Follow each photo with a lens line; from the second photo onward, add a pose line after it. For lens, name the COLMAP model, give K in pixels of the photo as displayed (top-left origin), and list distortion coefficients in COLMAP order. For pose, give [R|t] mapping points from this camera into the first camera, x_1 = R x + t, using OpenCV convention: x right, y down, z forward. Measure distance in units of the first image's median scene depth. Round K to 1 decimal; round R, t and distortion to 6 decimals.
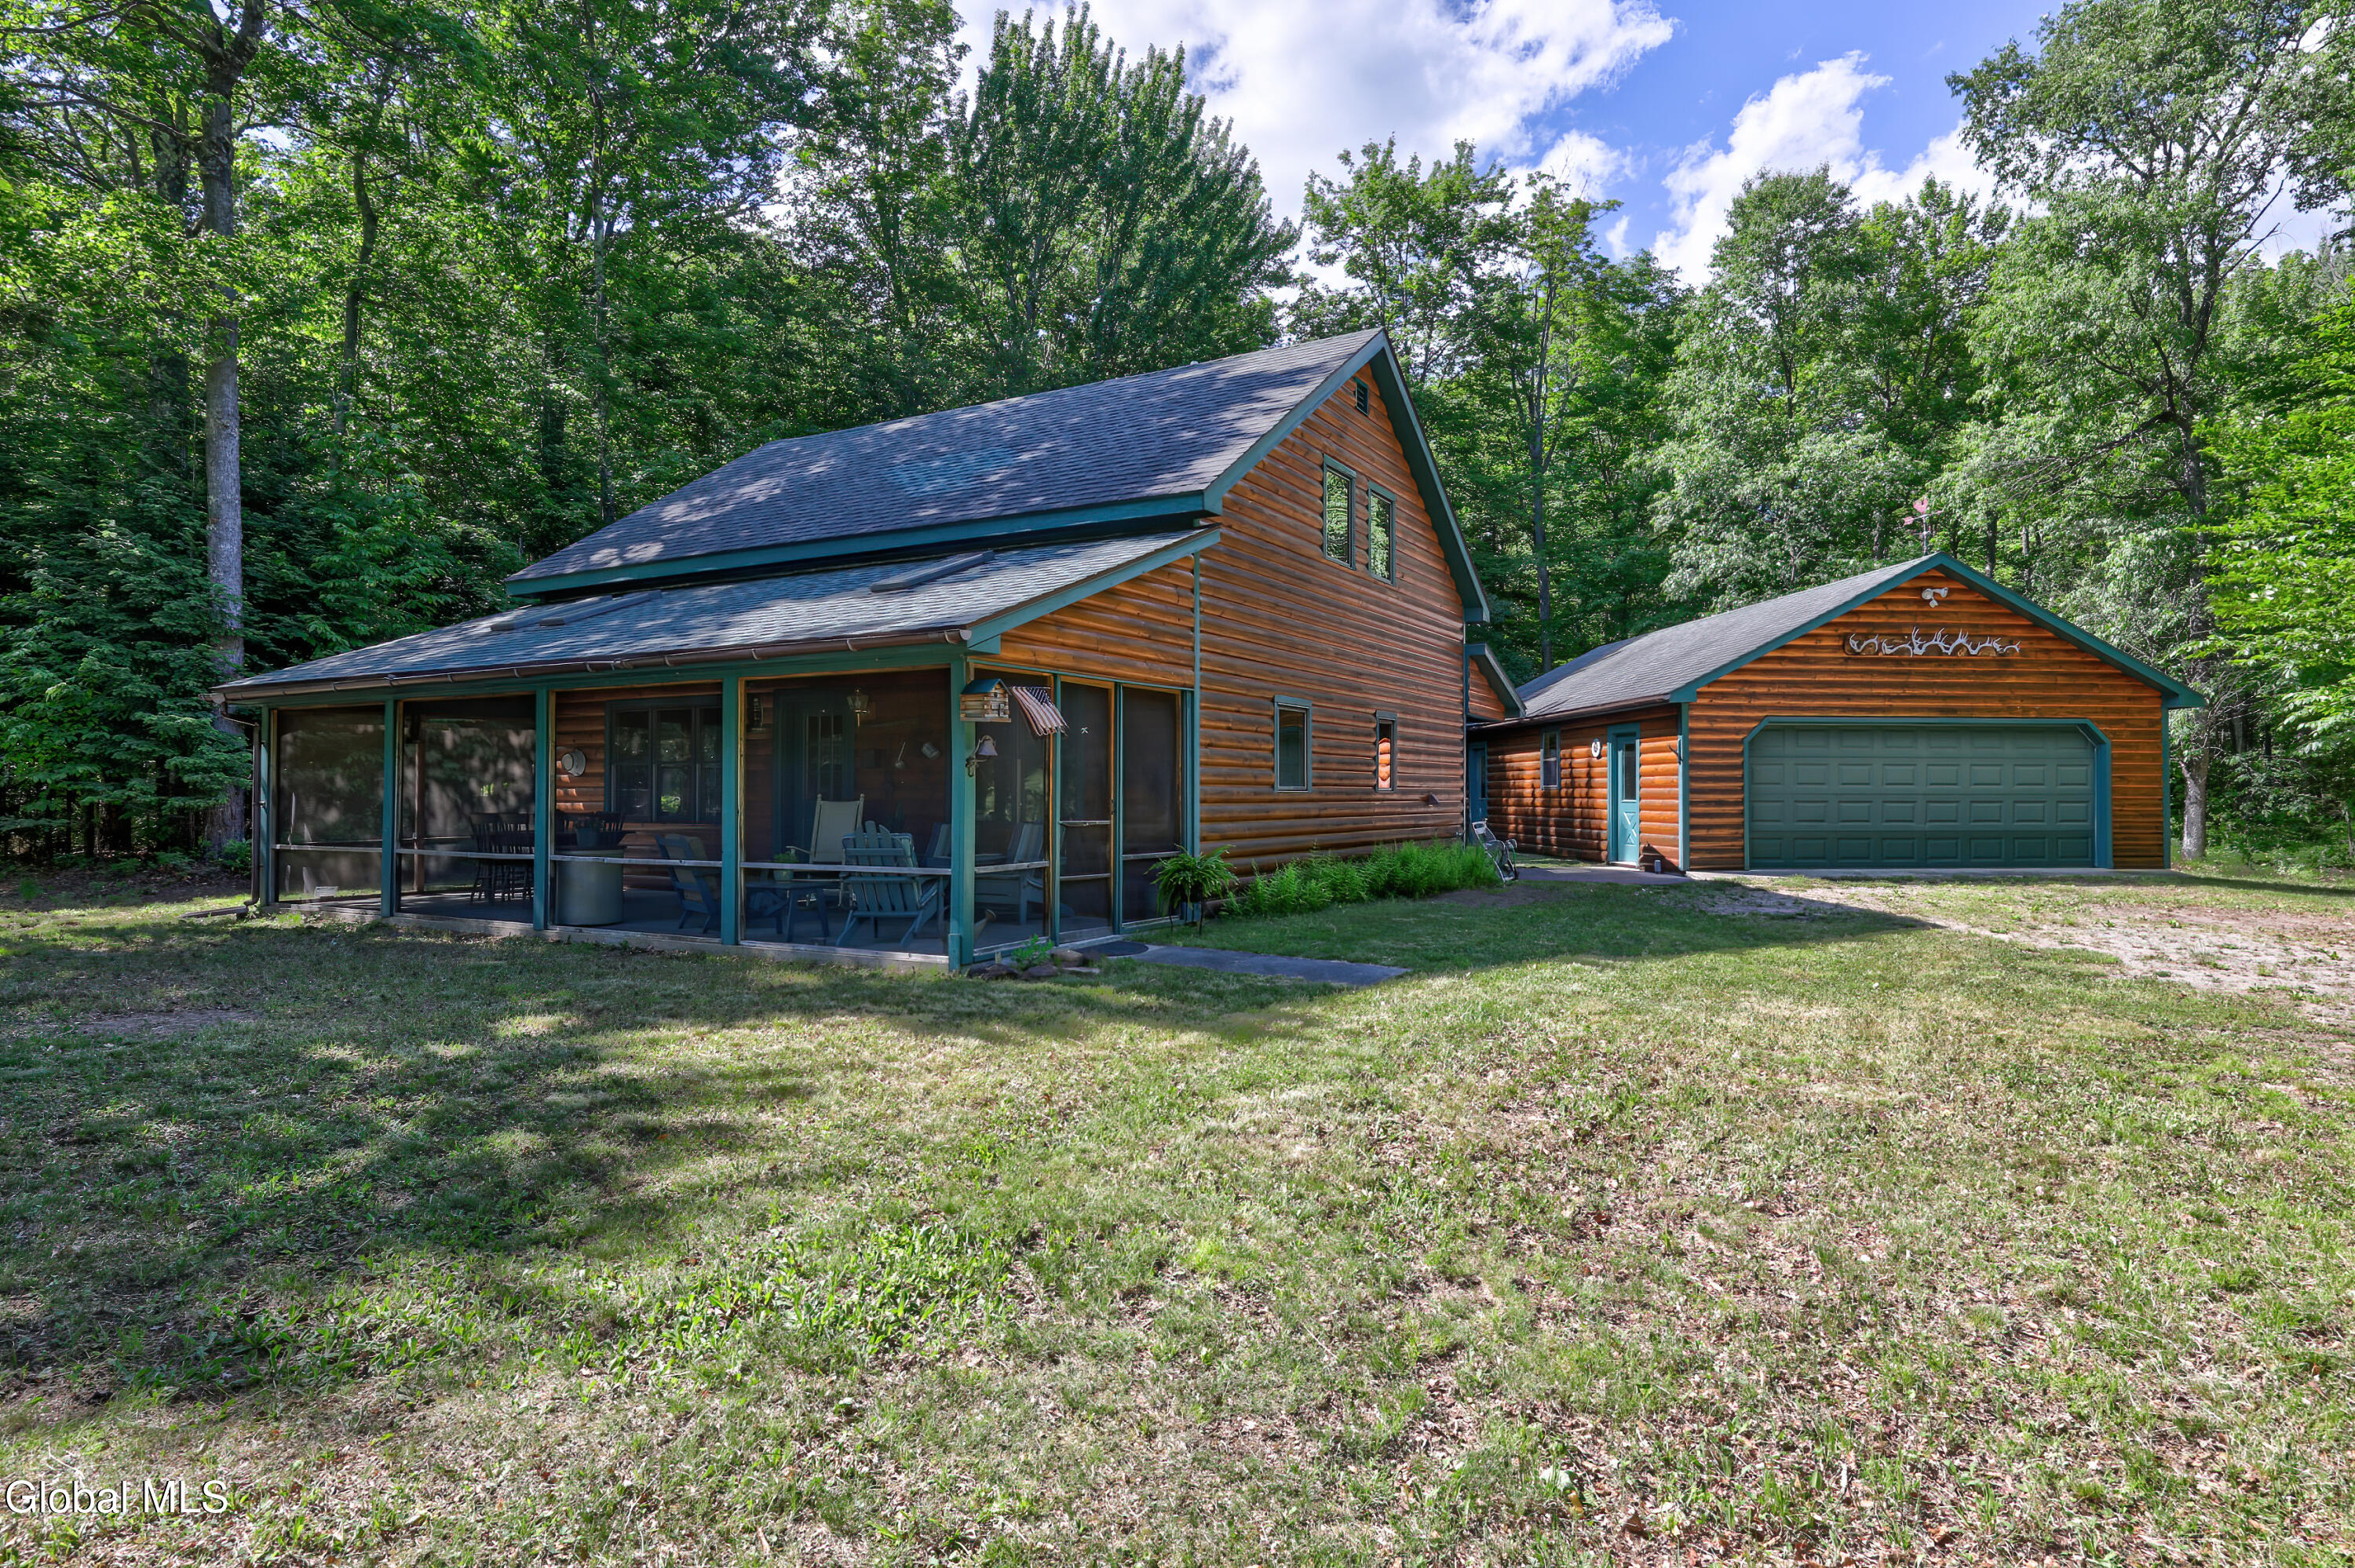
lens RADIAL K [[1307.0, 0, 1185.9], [0, 1307.0, 776.1], [0, 0, 1]] dist [0.004018, 0.000557]
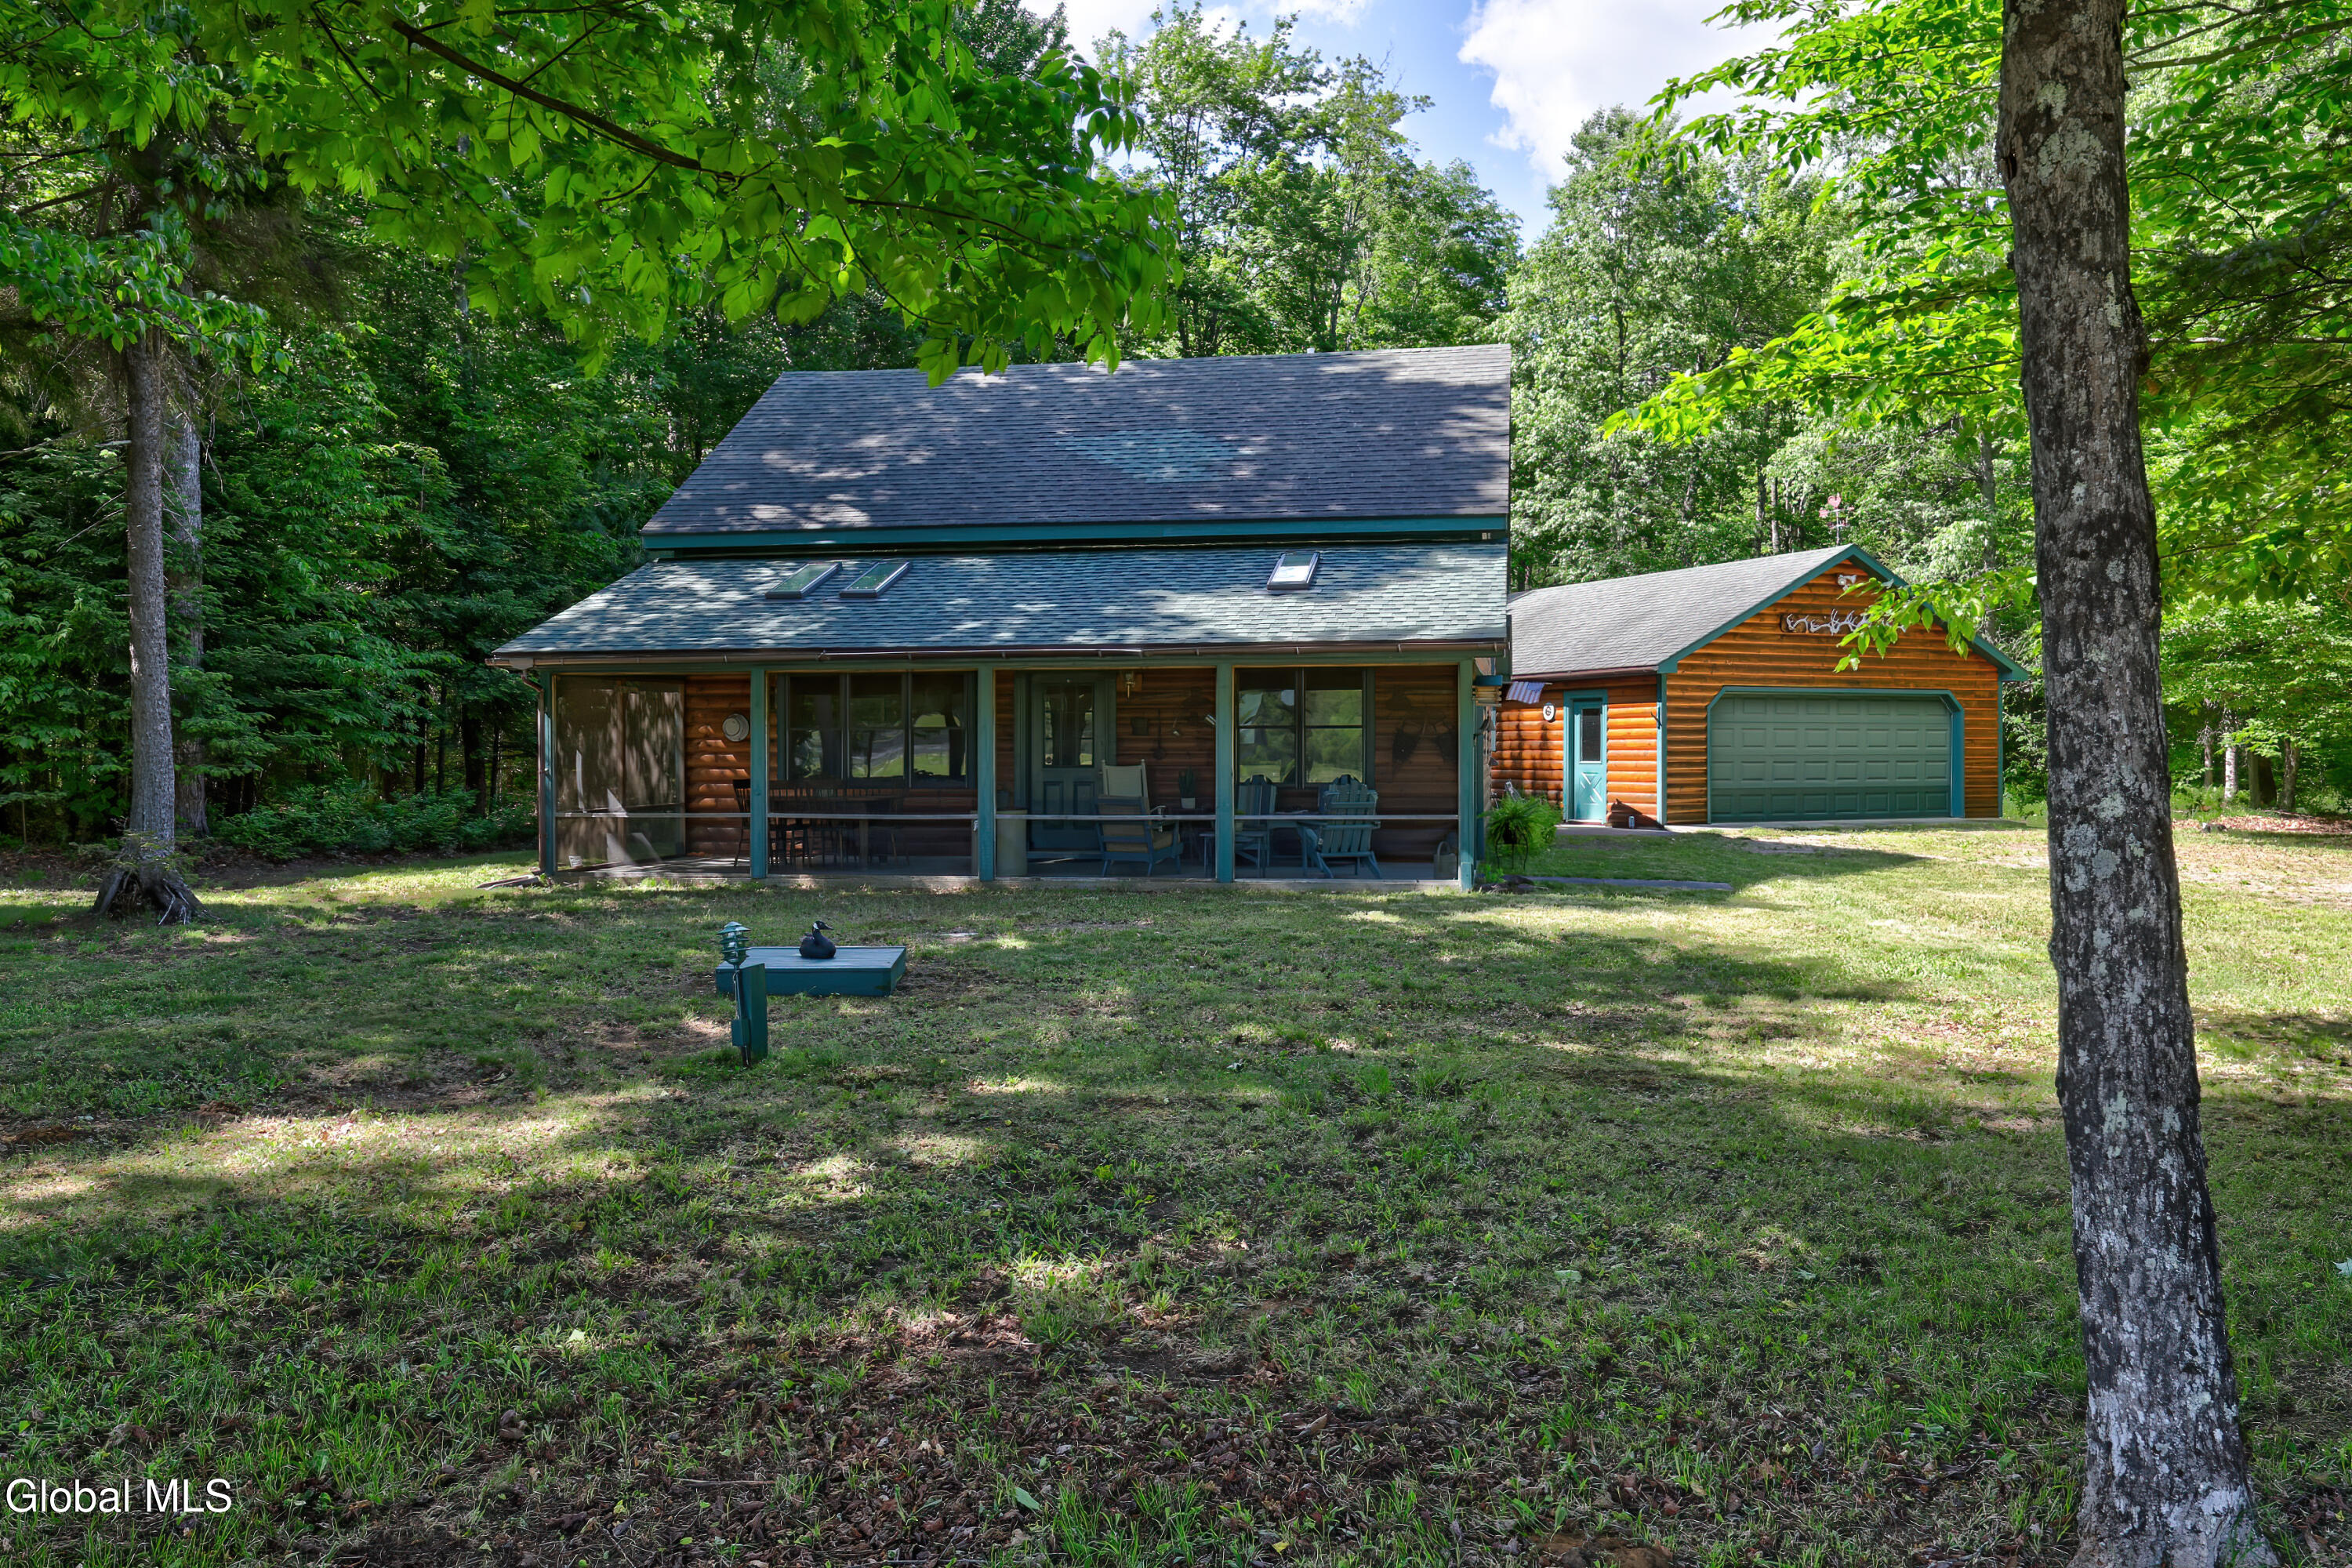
lens RADIAL K [[1859.0, 0, 1171.4], [0, 1859.0, 786.5], [0, 0, 1]] dist [0.009237, -0.002567]
pose [[0.942758, -0.006056, 0.333422, -0.529953], [-0.005275, 0.999439, 0.033067, -0.010106], [-0.333435, -0.032933, 0.942198, -0.340132]]
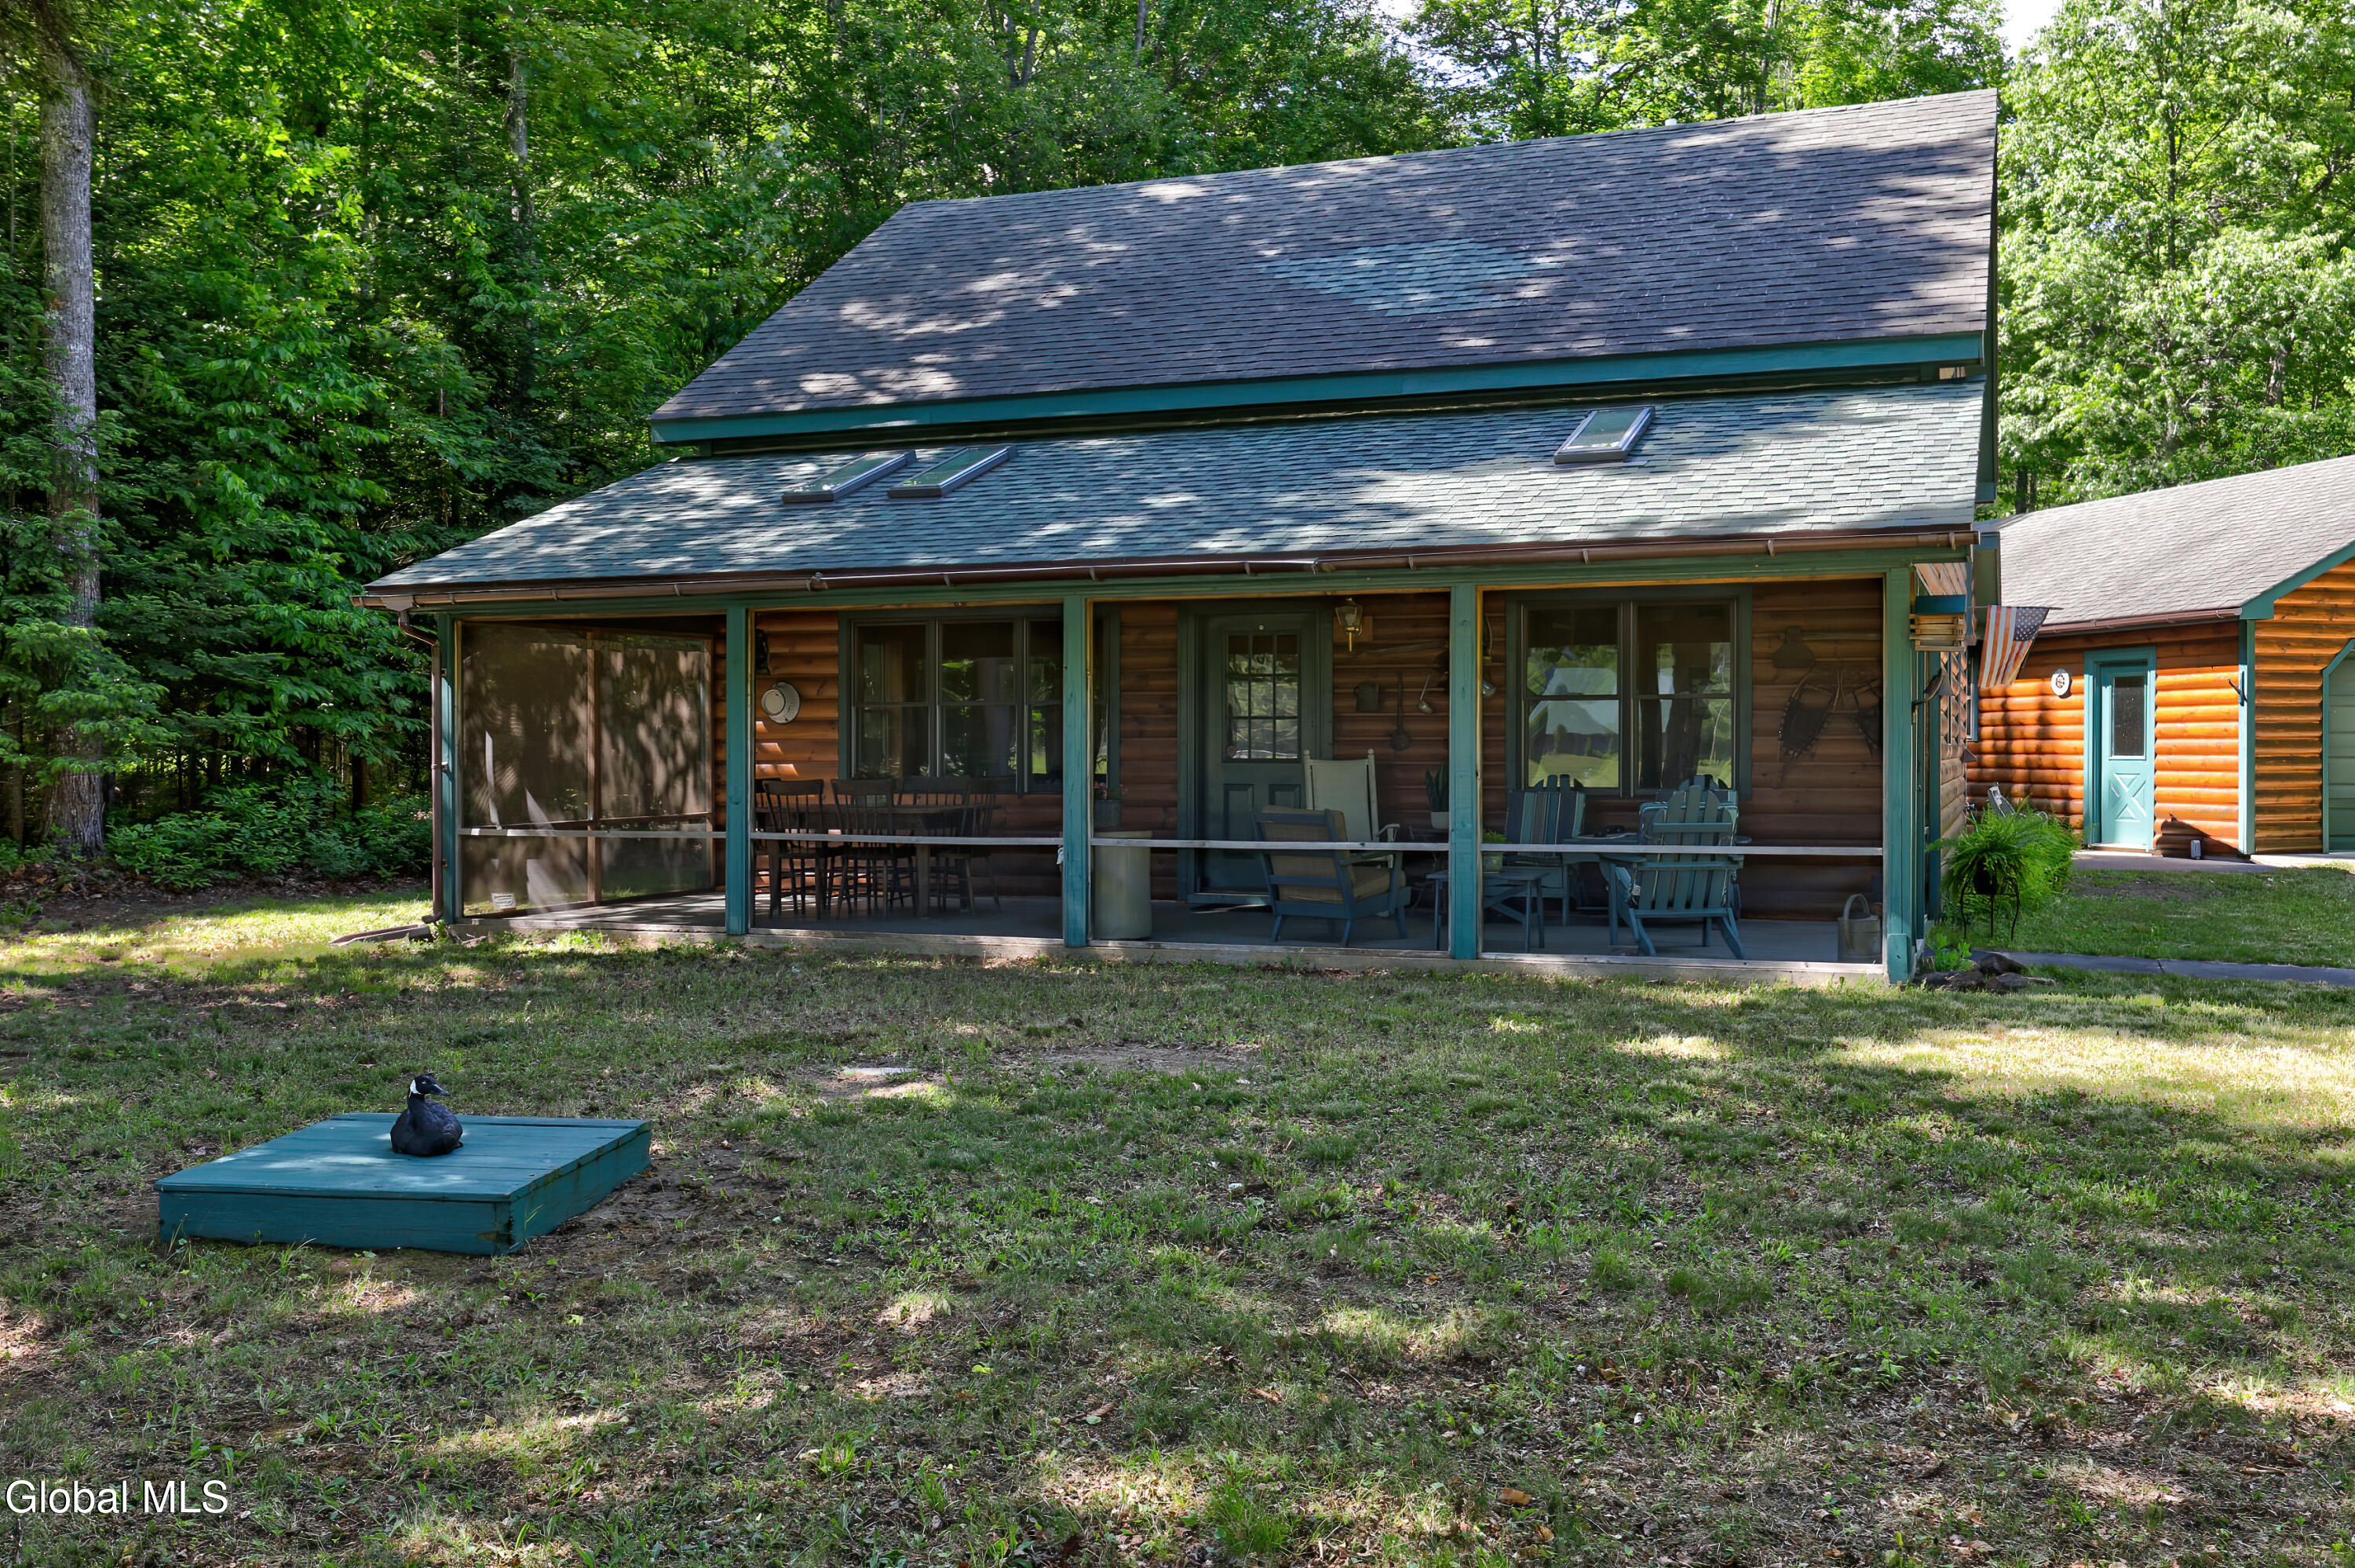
lens RADIAL K [[2093.8, 0, 1163.2], [0, 2093.8, 775.1], [0, 0, 1]] dist [-0.005847, 0.030301]
pose [[0.991049, -0.001031, 0.133493, -0.356593], [-0.002674, 0.999616, 0.027574, -0.001229], [-0.133470, -0.027685, 0.990666, -0.055369]]
